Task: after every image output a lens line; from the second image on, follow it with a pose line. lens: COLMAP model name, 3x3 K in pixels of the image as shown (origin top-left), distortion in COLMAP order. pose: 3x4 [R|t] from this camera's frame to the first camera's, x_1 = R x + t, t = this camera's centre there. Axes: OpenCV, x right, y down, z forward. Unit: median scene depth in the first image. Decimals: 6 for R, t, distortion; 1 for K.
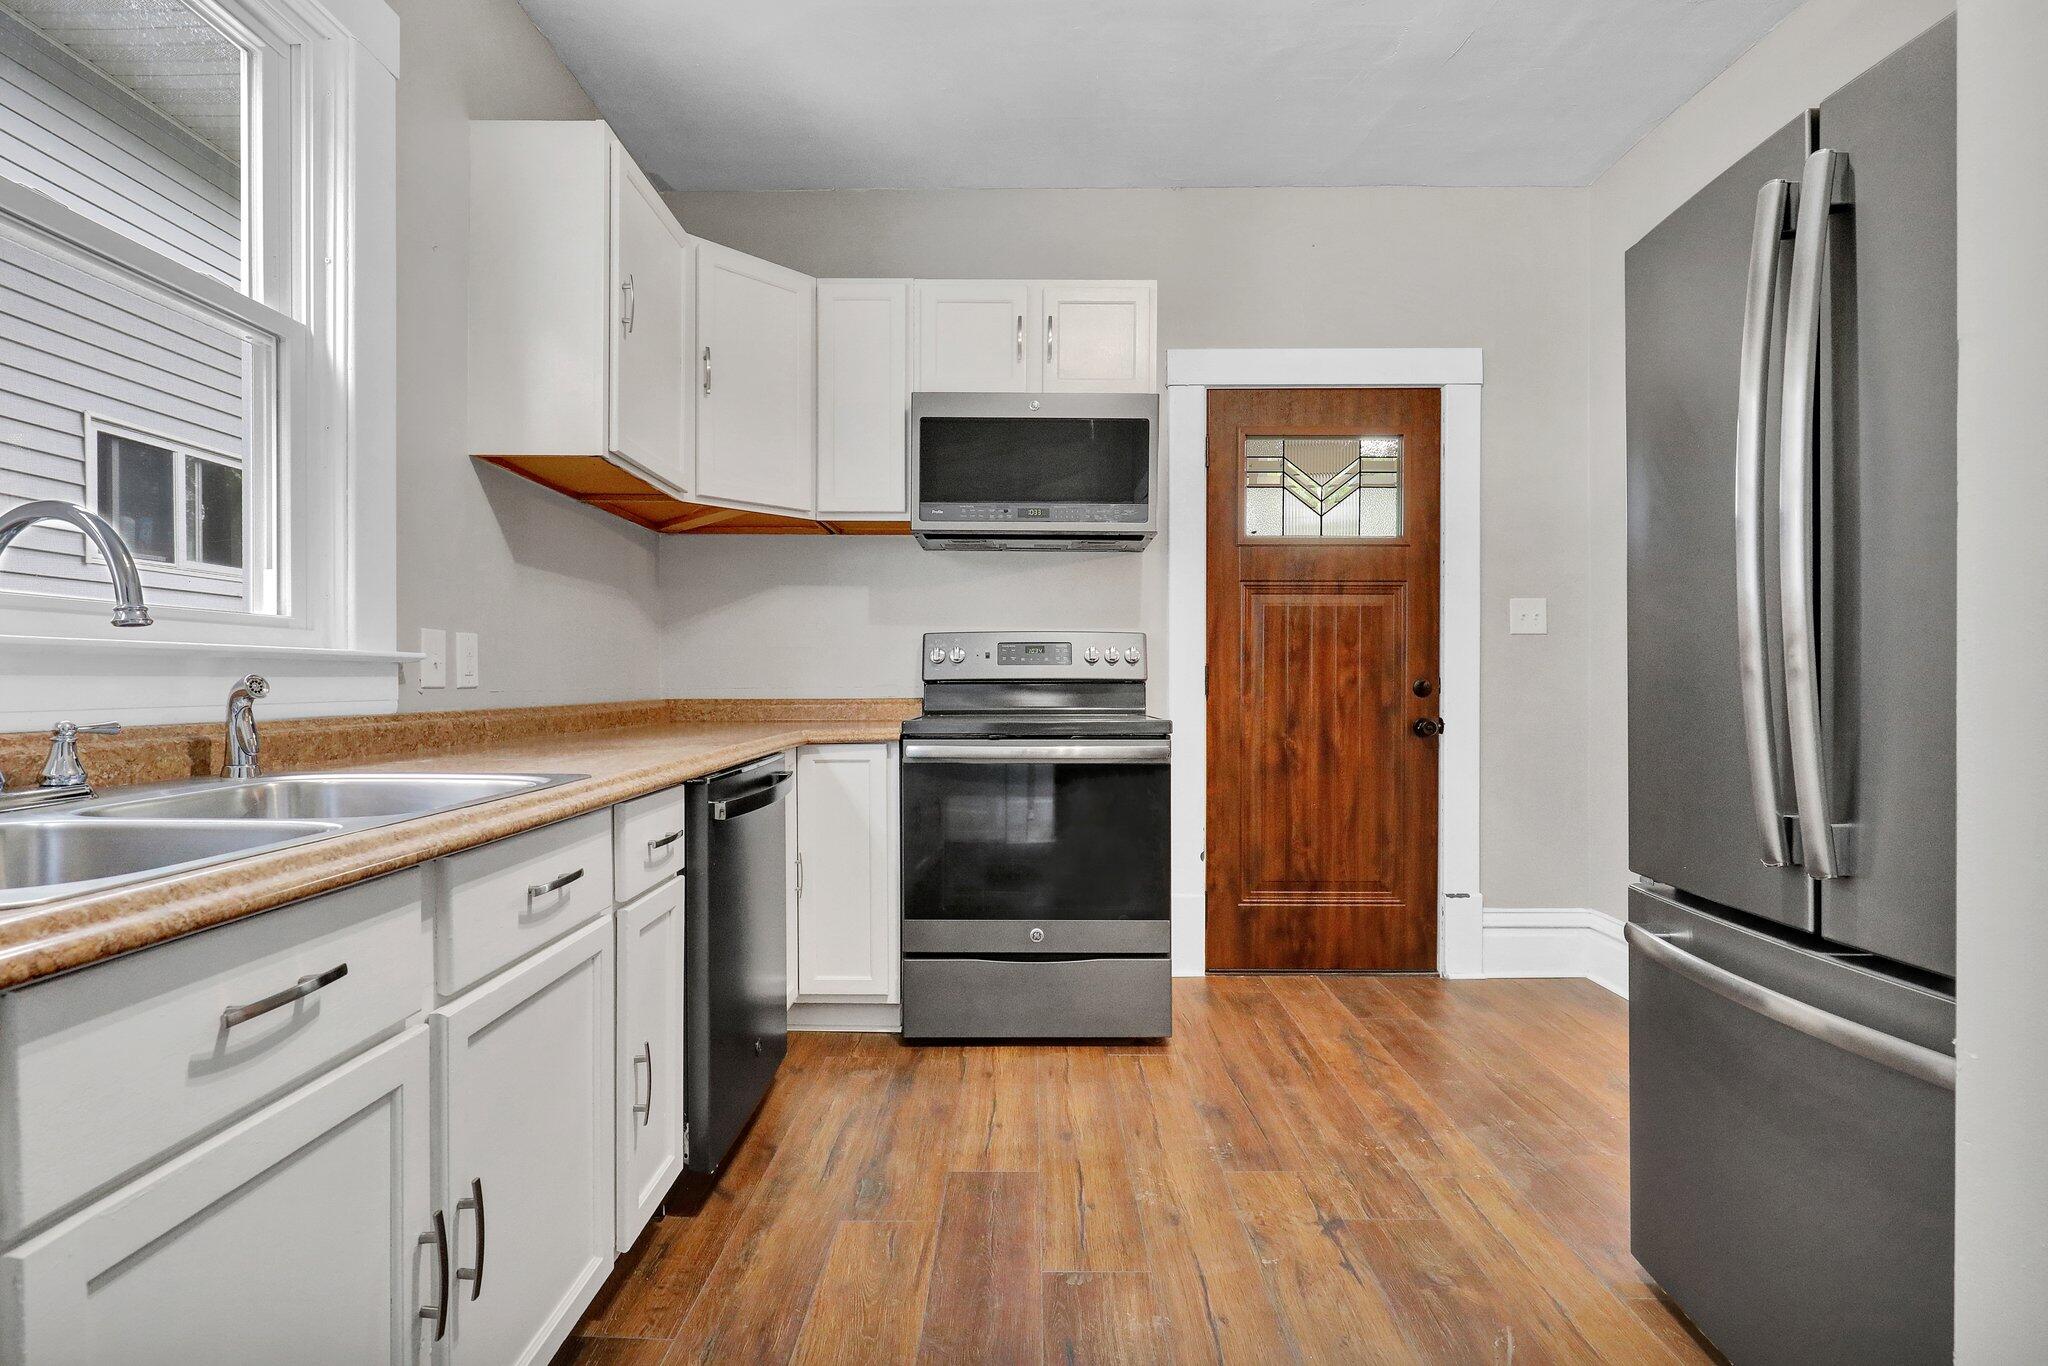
lens RADIAL K [[927.4, 0, 1000.8], [0, 927.4, 690.8], [0, 0, 1]] dist [-0.002291, 0.000315]
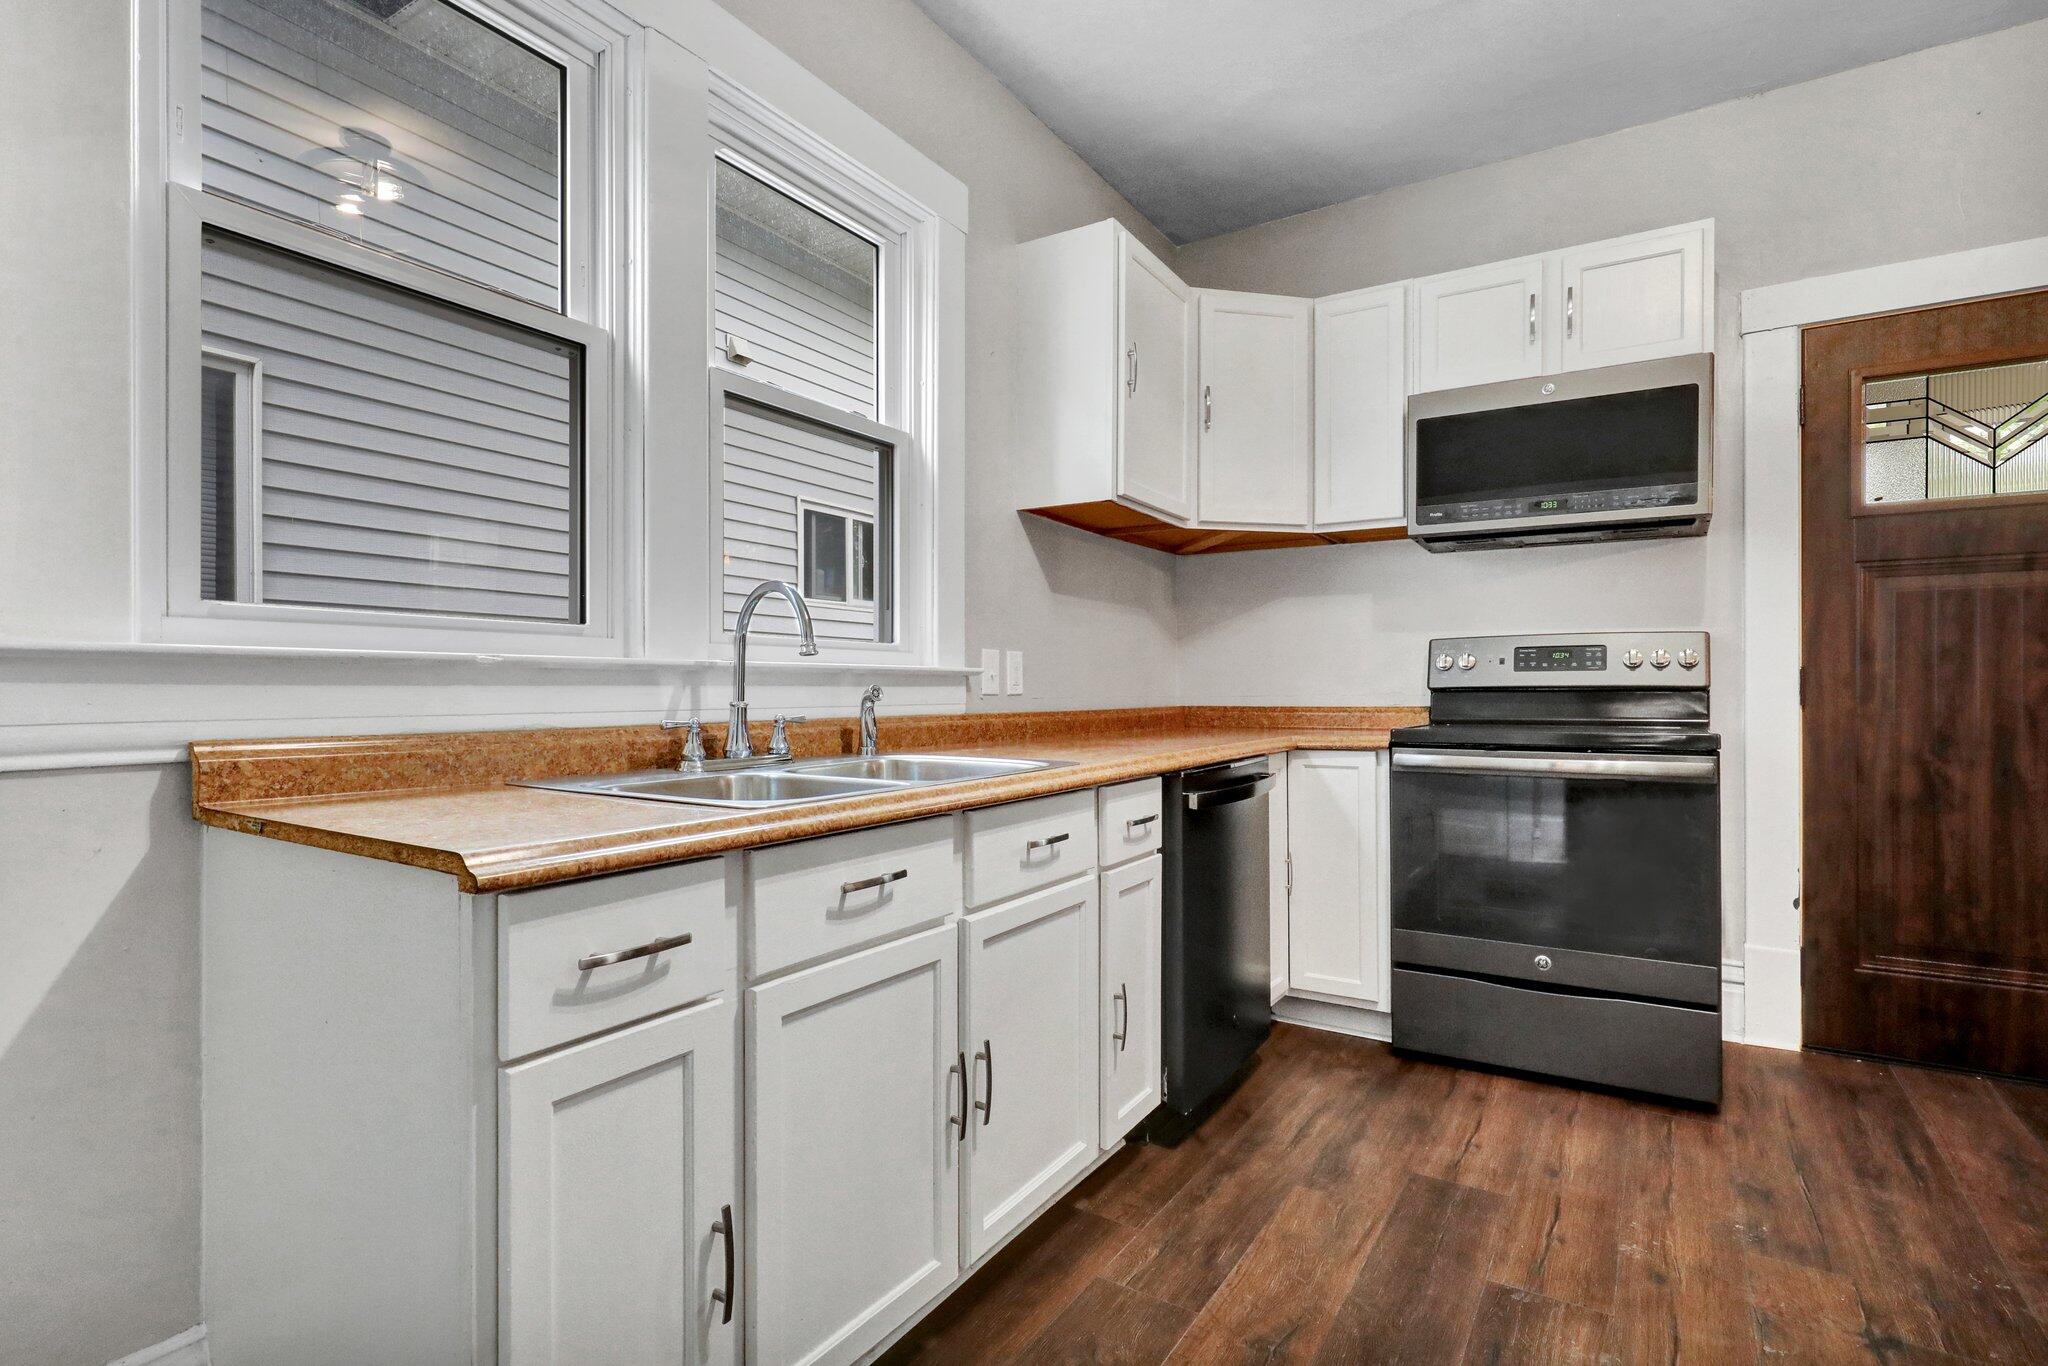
lens RADIAL K [[957.9, 0, 1024.7], [0, 957.9, 694.7], [0, 0, 1]] dist [-0.004306, 0.001058]
pose [[0.853251, 0.000433, -0.521500, 0.095807], [-0.003462, 0.999982, -0.004834, 0.002325], [0.521489, 0.005930, 0.853237, -0.086386]]
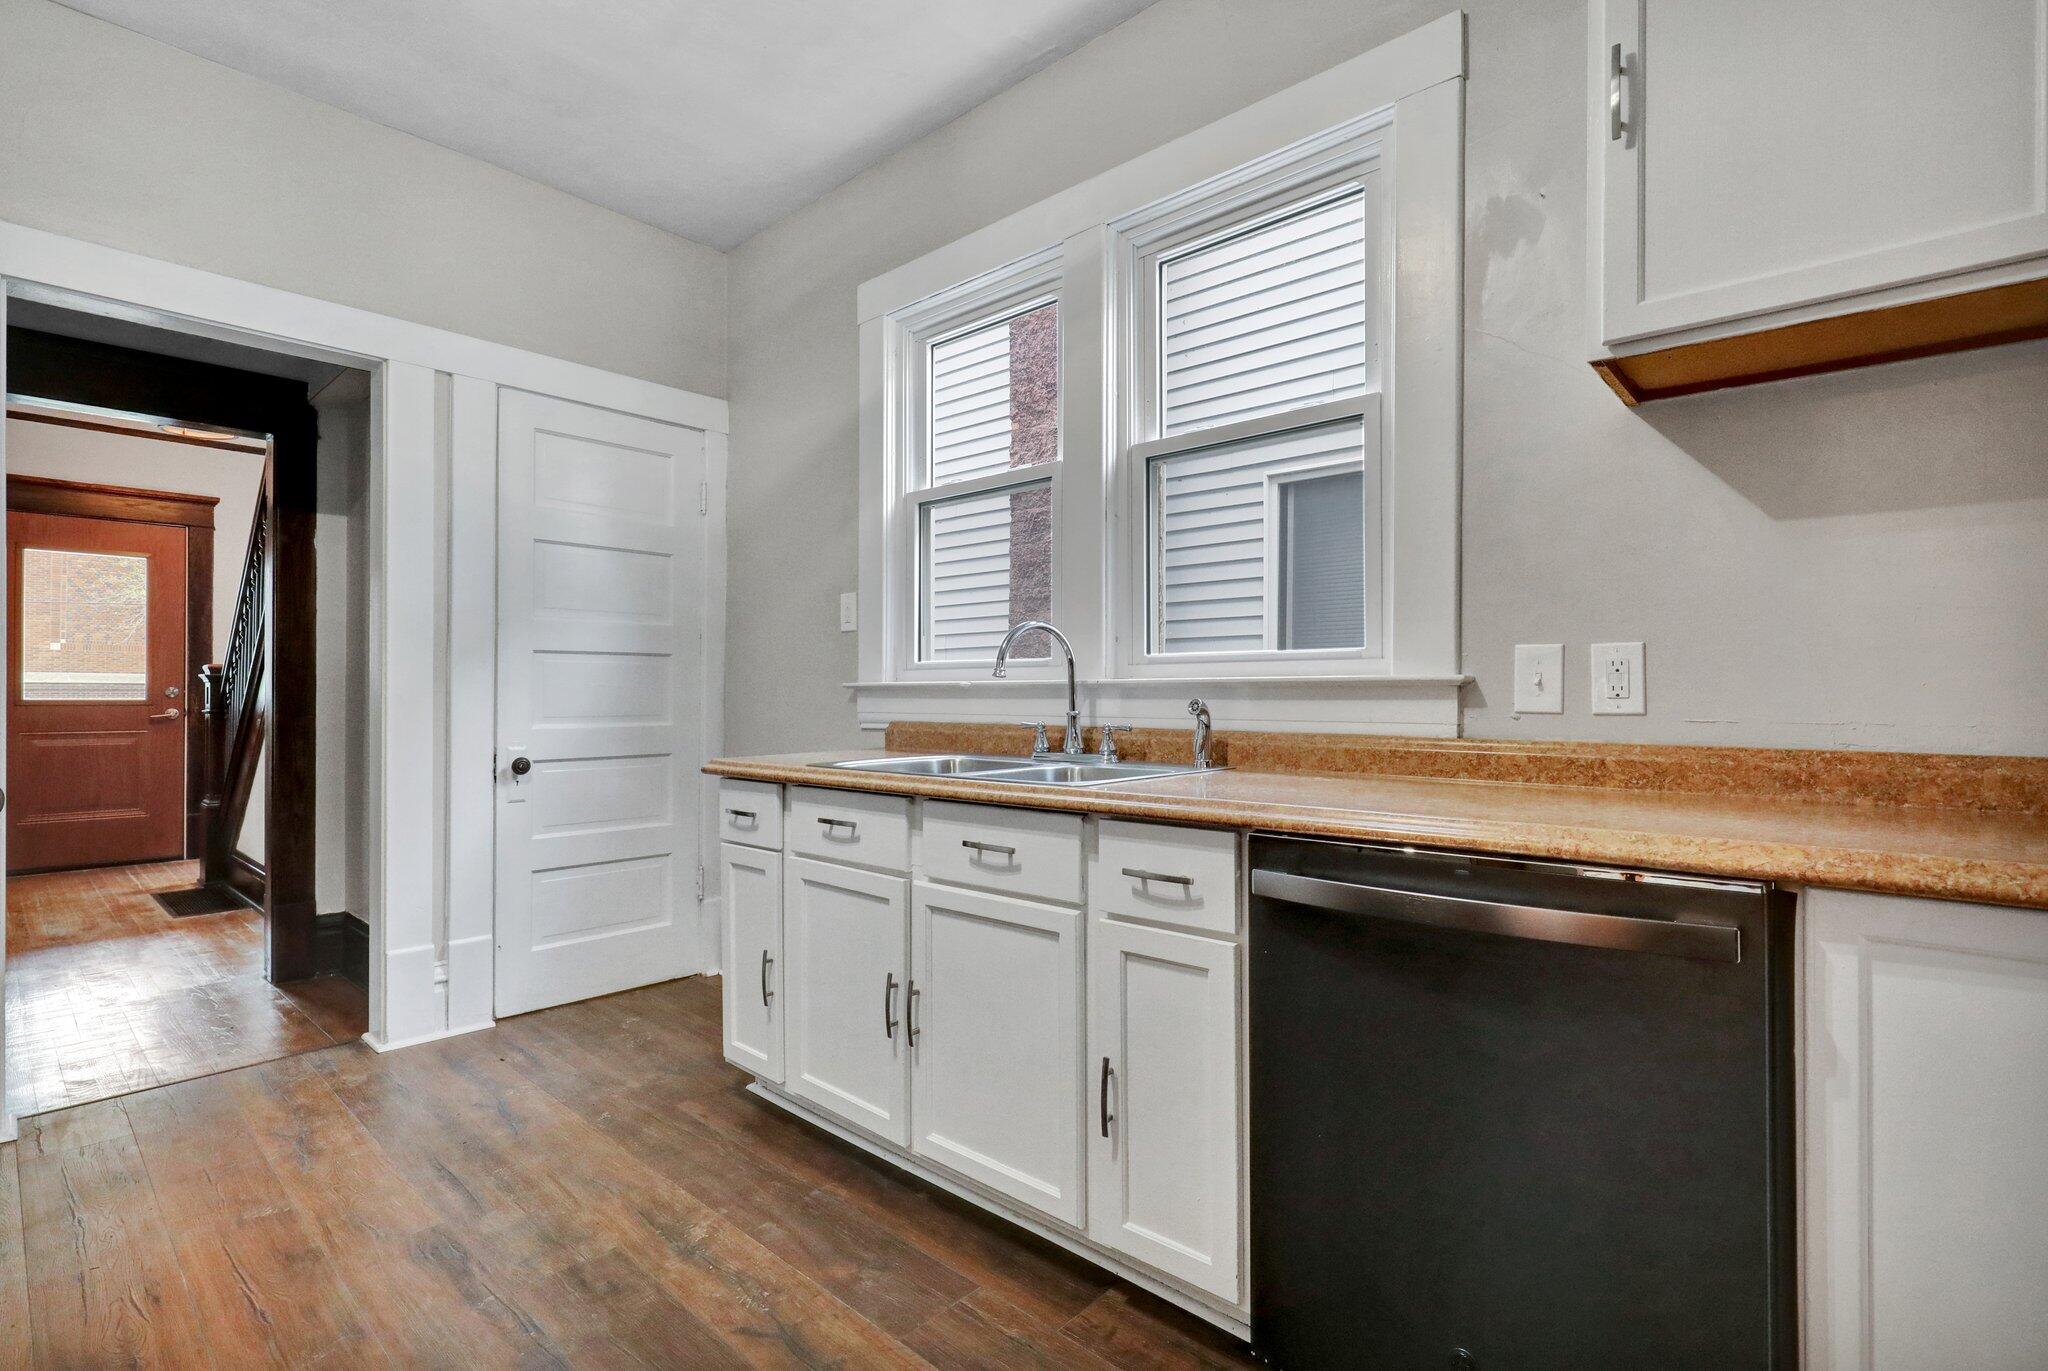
lens RADIAL K [[927.4, 0, 1024.0], [0, 927.4, 696.5], [0, 0, 1]] dist [-0.002291, 0.000315]
pose [[-0.632549, 0.002804, -0.774515, 0.271364], [-0.008164, 0.999914, 0.010287, -0.017664], [0.774477, 0.012831, -0.632471, 0.913458]]
